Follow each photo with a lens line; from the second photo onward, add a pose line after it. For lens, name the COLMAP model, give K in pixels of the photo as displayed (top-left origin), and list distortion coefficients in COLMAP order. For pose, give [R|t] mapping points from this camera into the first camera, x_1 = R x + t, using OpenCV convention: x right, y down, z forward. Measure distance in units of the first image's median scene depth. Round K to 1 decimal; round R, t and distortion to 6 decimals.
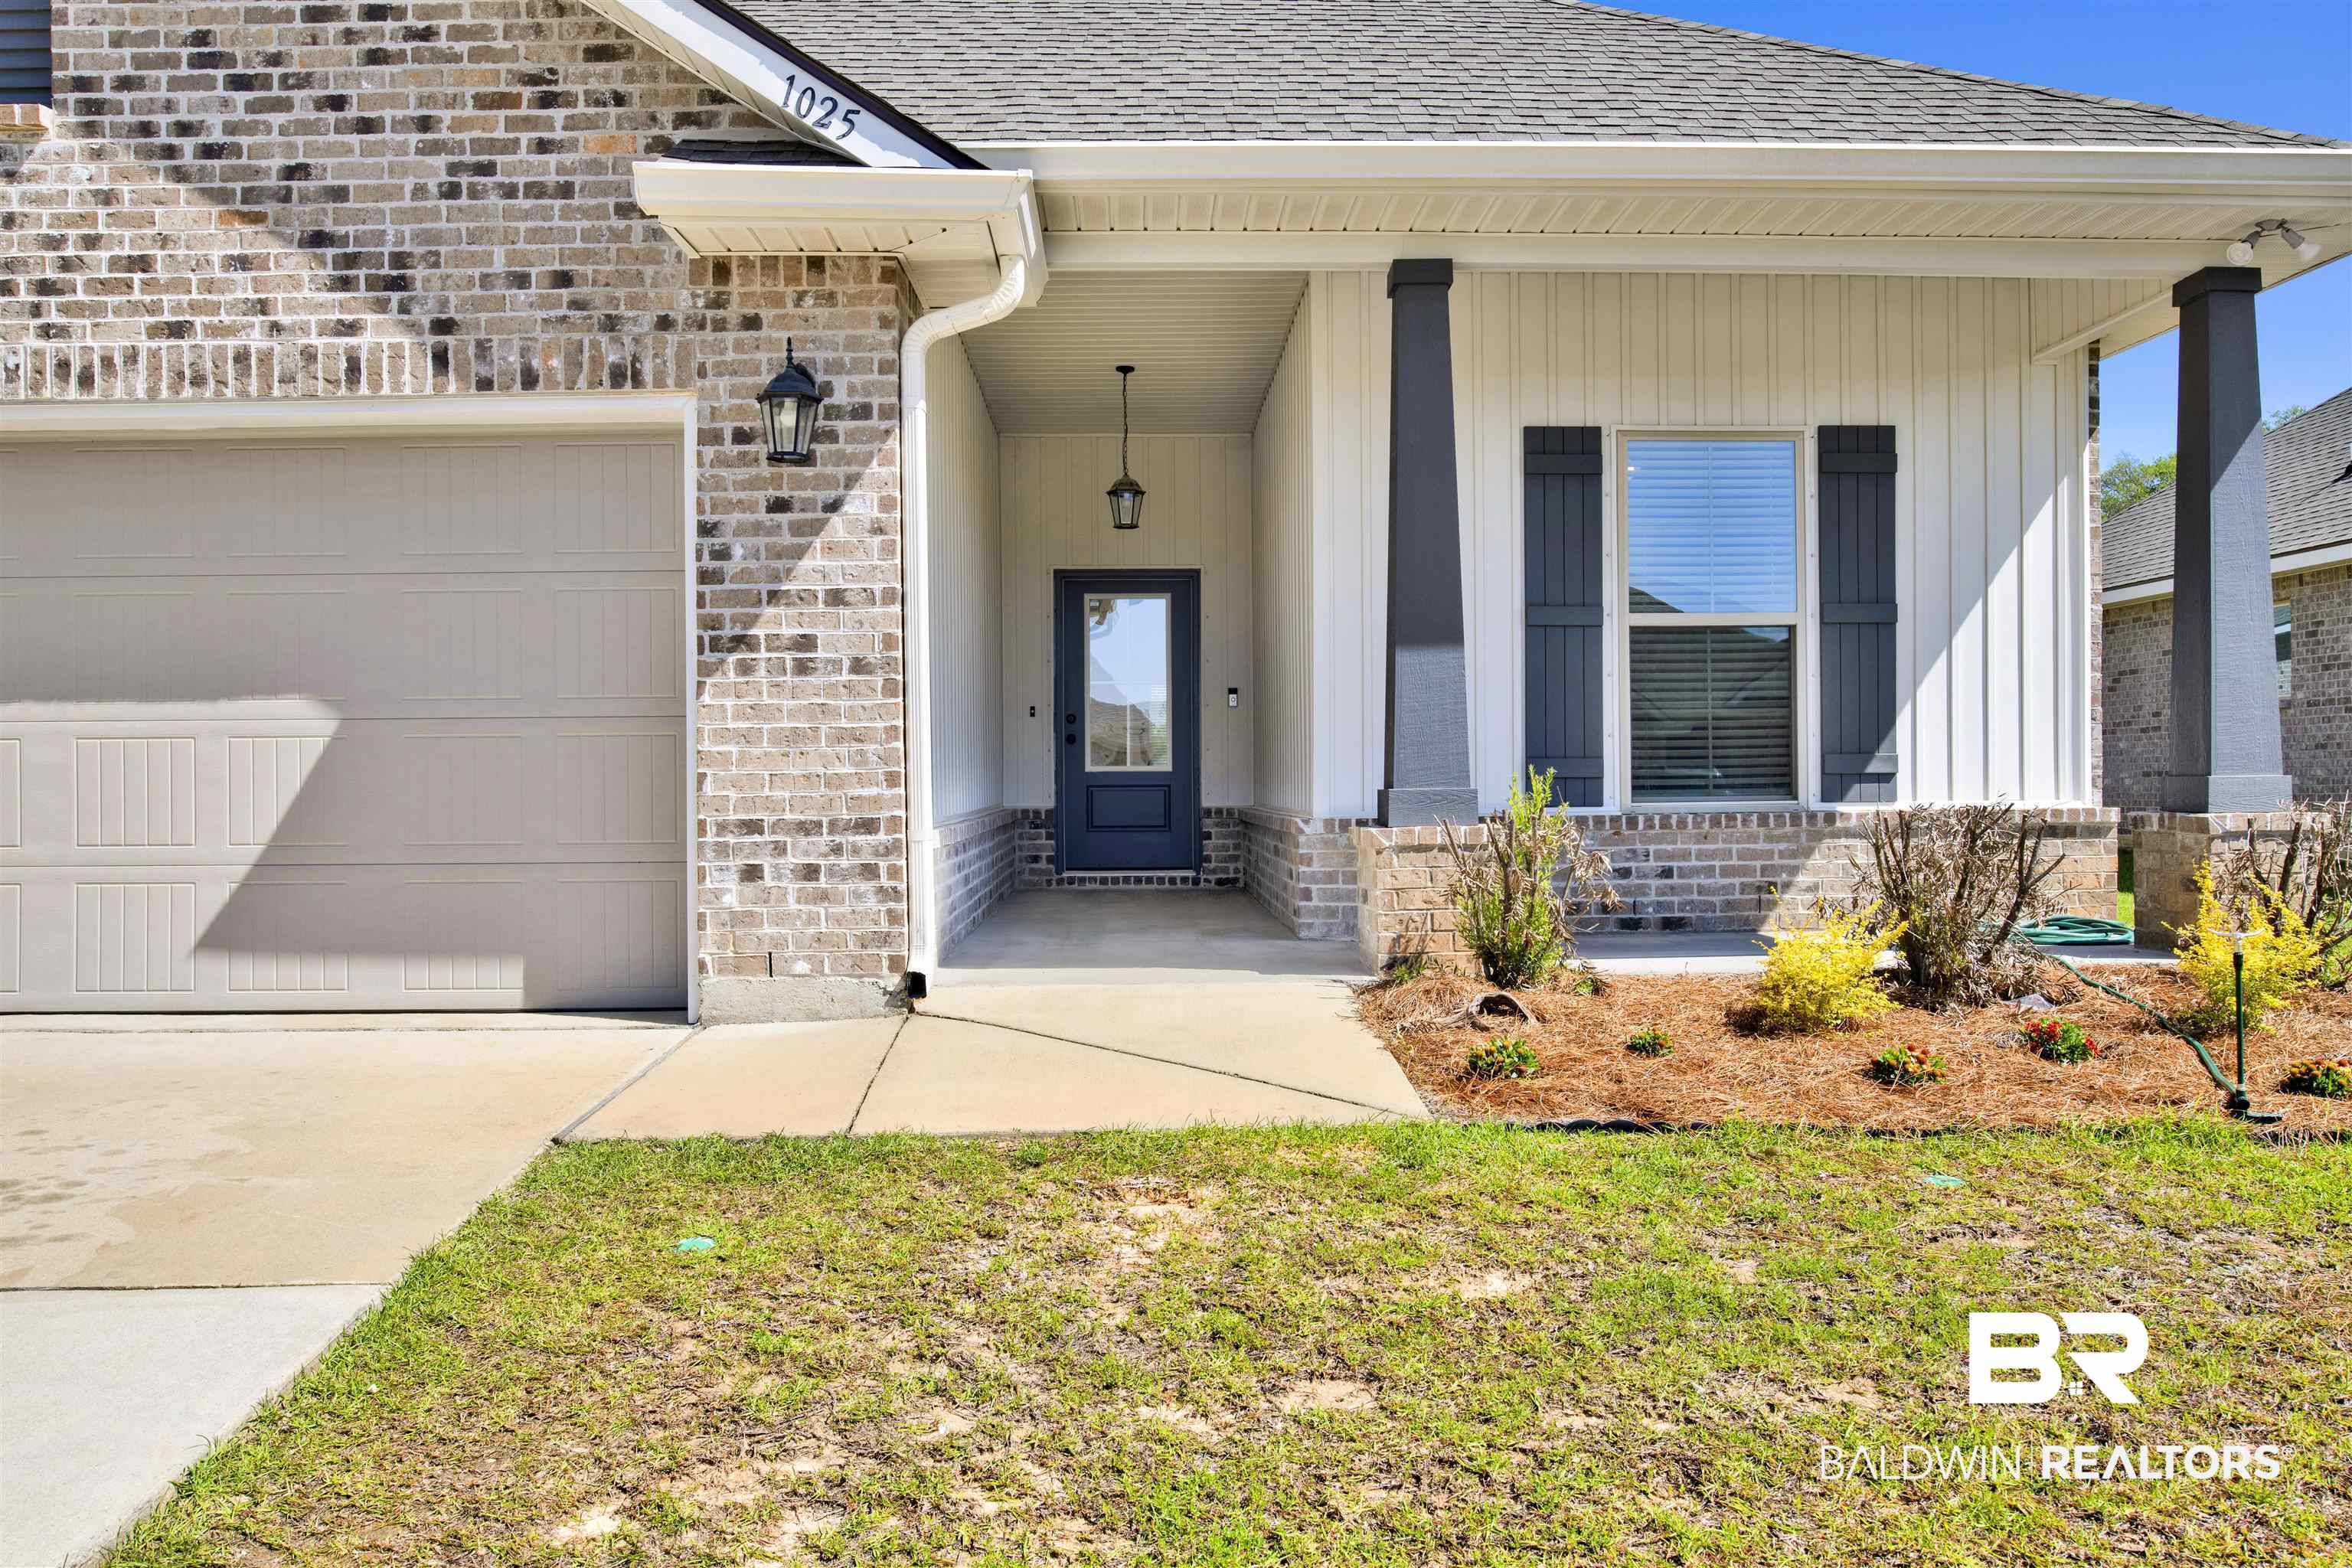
lens RADIAL K [[1748.9, 0, 1176.0], [0, 1748.9, 784.0], [0, 0, 1]] dist [-0.057993, 0.031845]
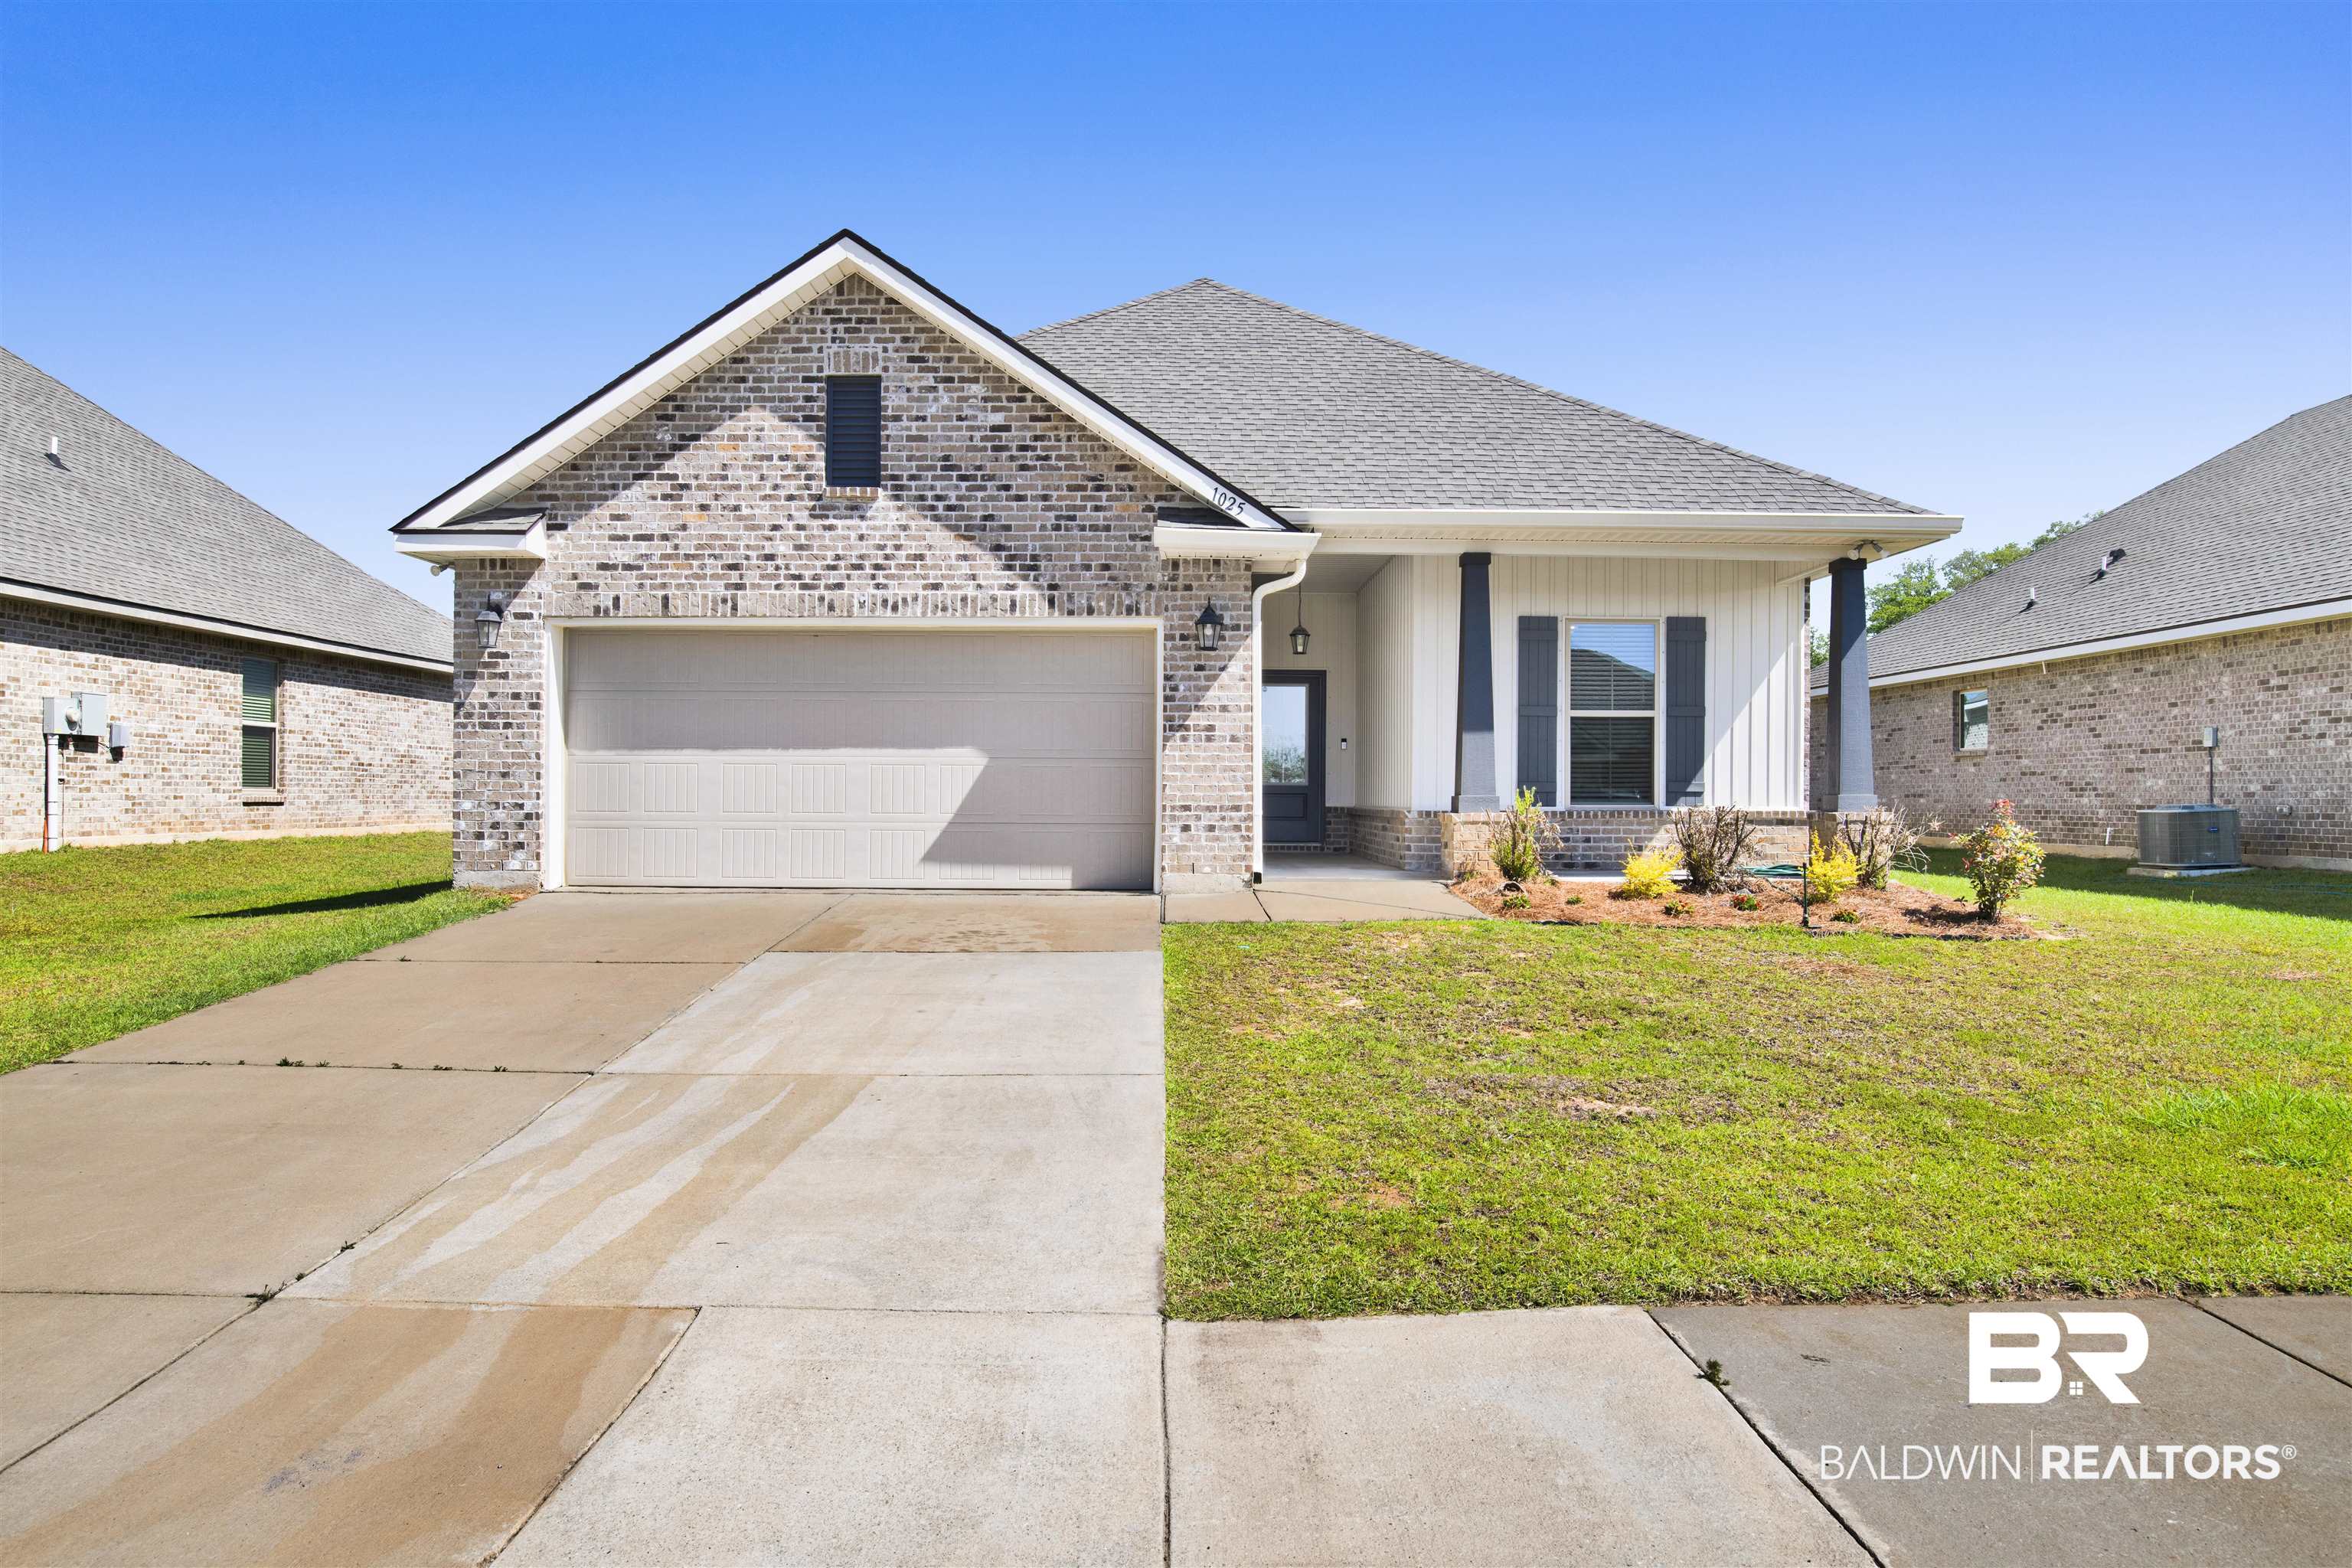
lens RADIAL K [[1460.8, 0, 1176.0], [0, 1460.8, 784.0], [0, 0, 1]] dist [-0.064495, 0.003849]
pose [[0.999822, 0.013933, -0.012723, -0.232723], [-0.014028, 0.999874, -0.007388, 0.007463], [0.012618, 0.007565, 0.999892, -0.921450]]
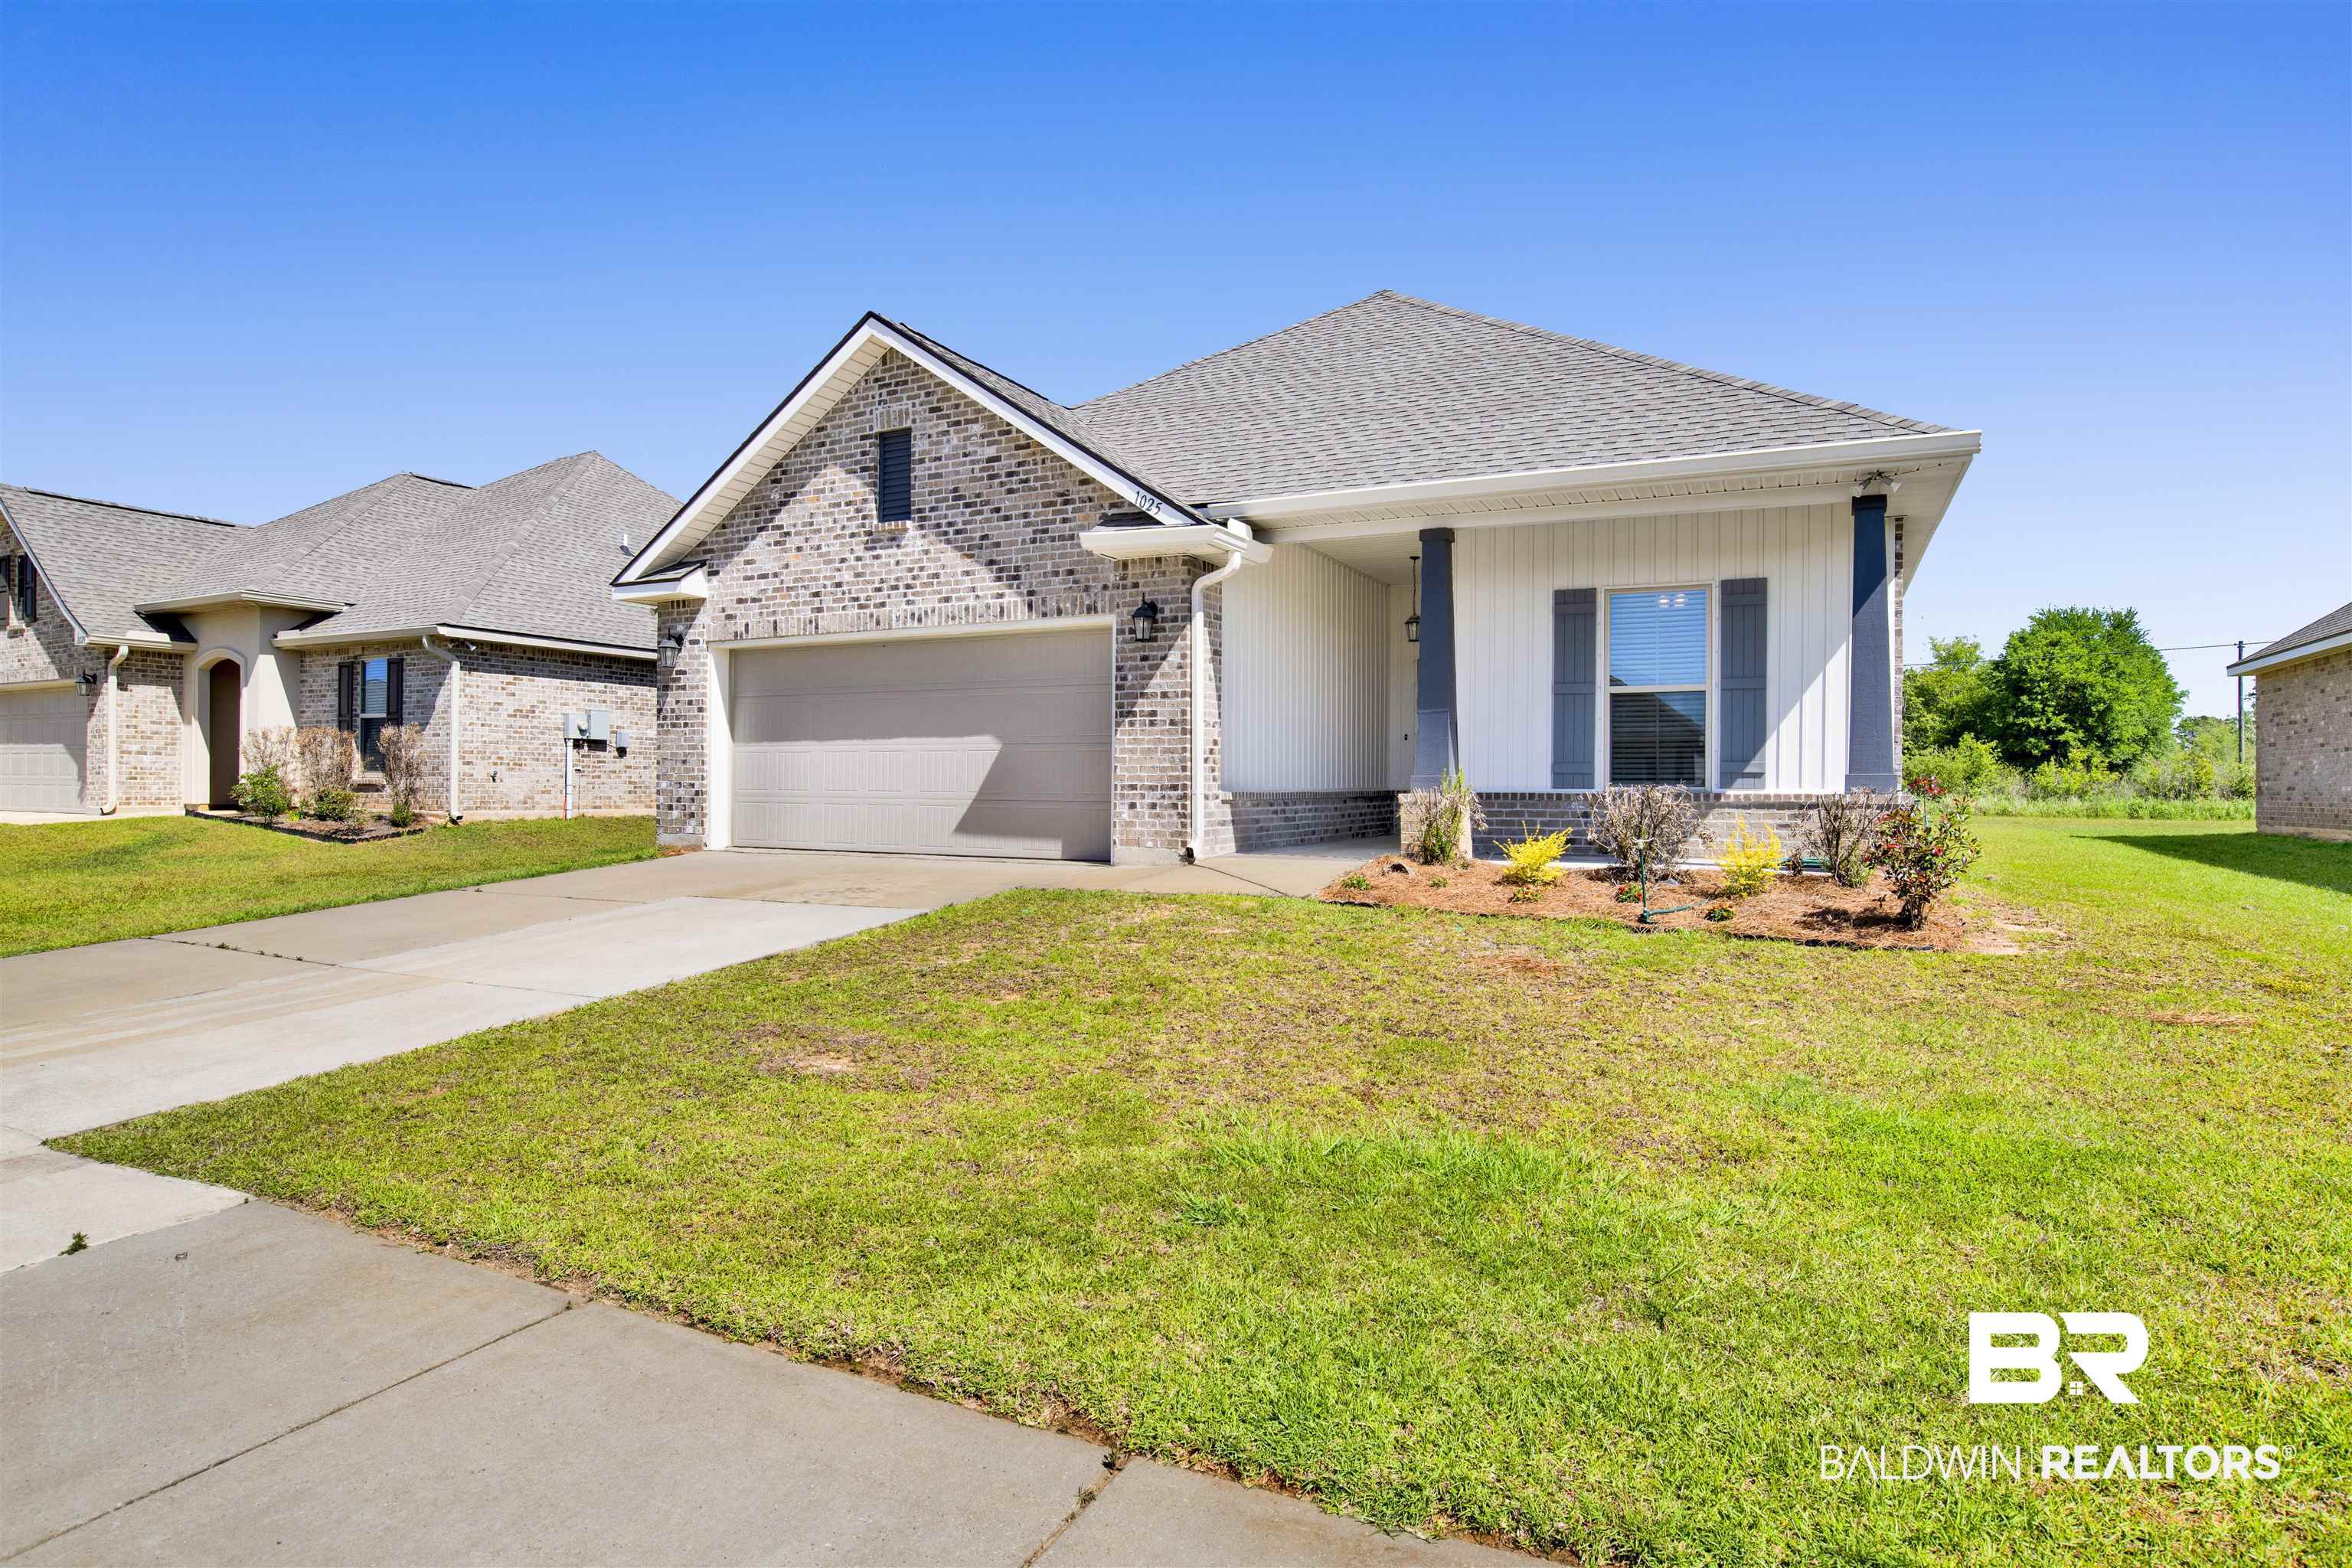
lens RADIAL K [[1293.9, 0, 1164.8], [0, 1293.9, 787.8], [0, 0, 1]] dist [-0.082009, 0.033348]
pose [[0.880310, 0.015433, -0.474147, 0.677150], [-0.014202, 0.999880, 0.006176, 0.013321], [0.474186, 0.001298, 0.880424, -0.613414]]
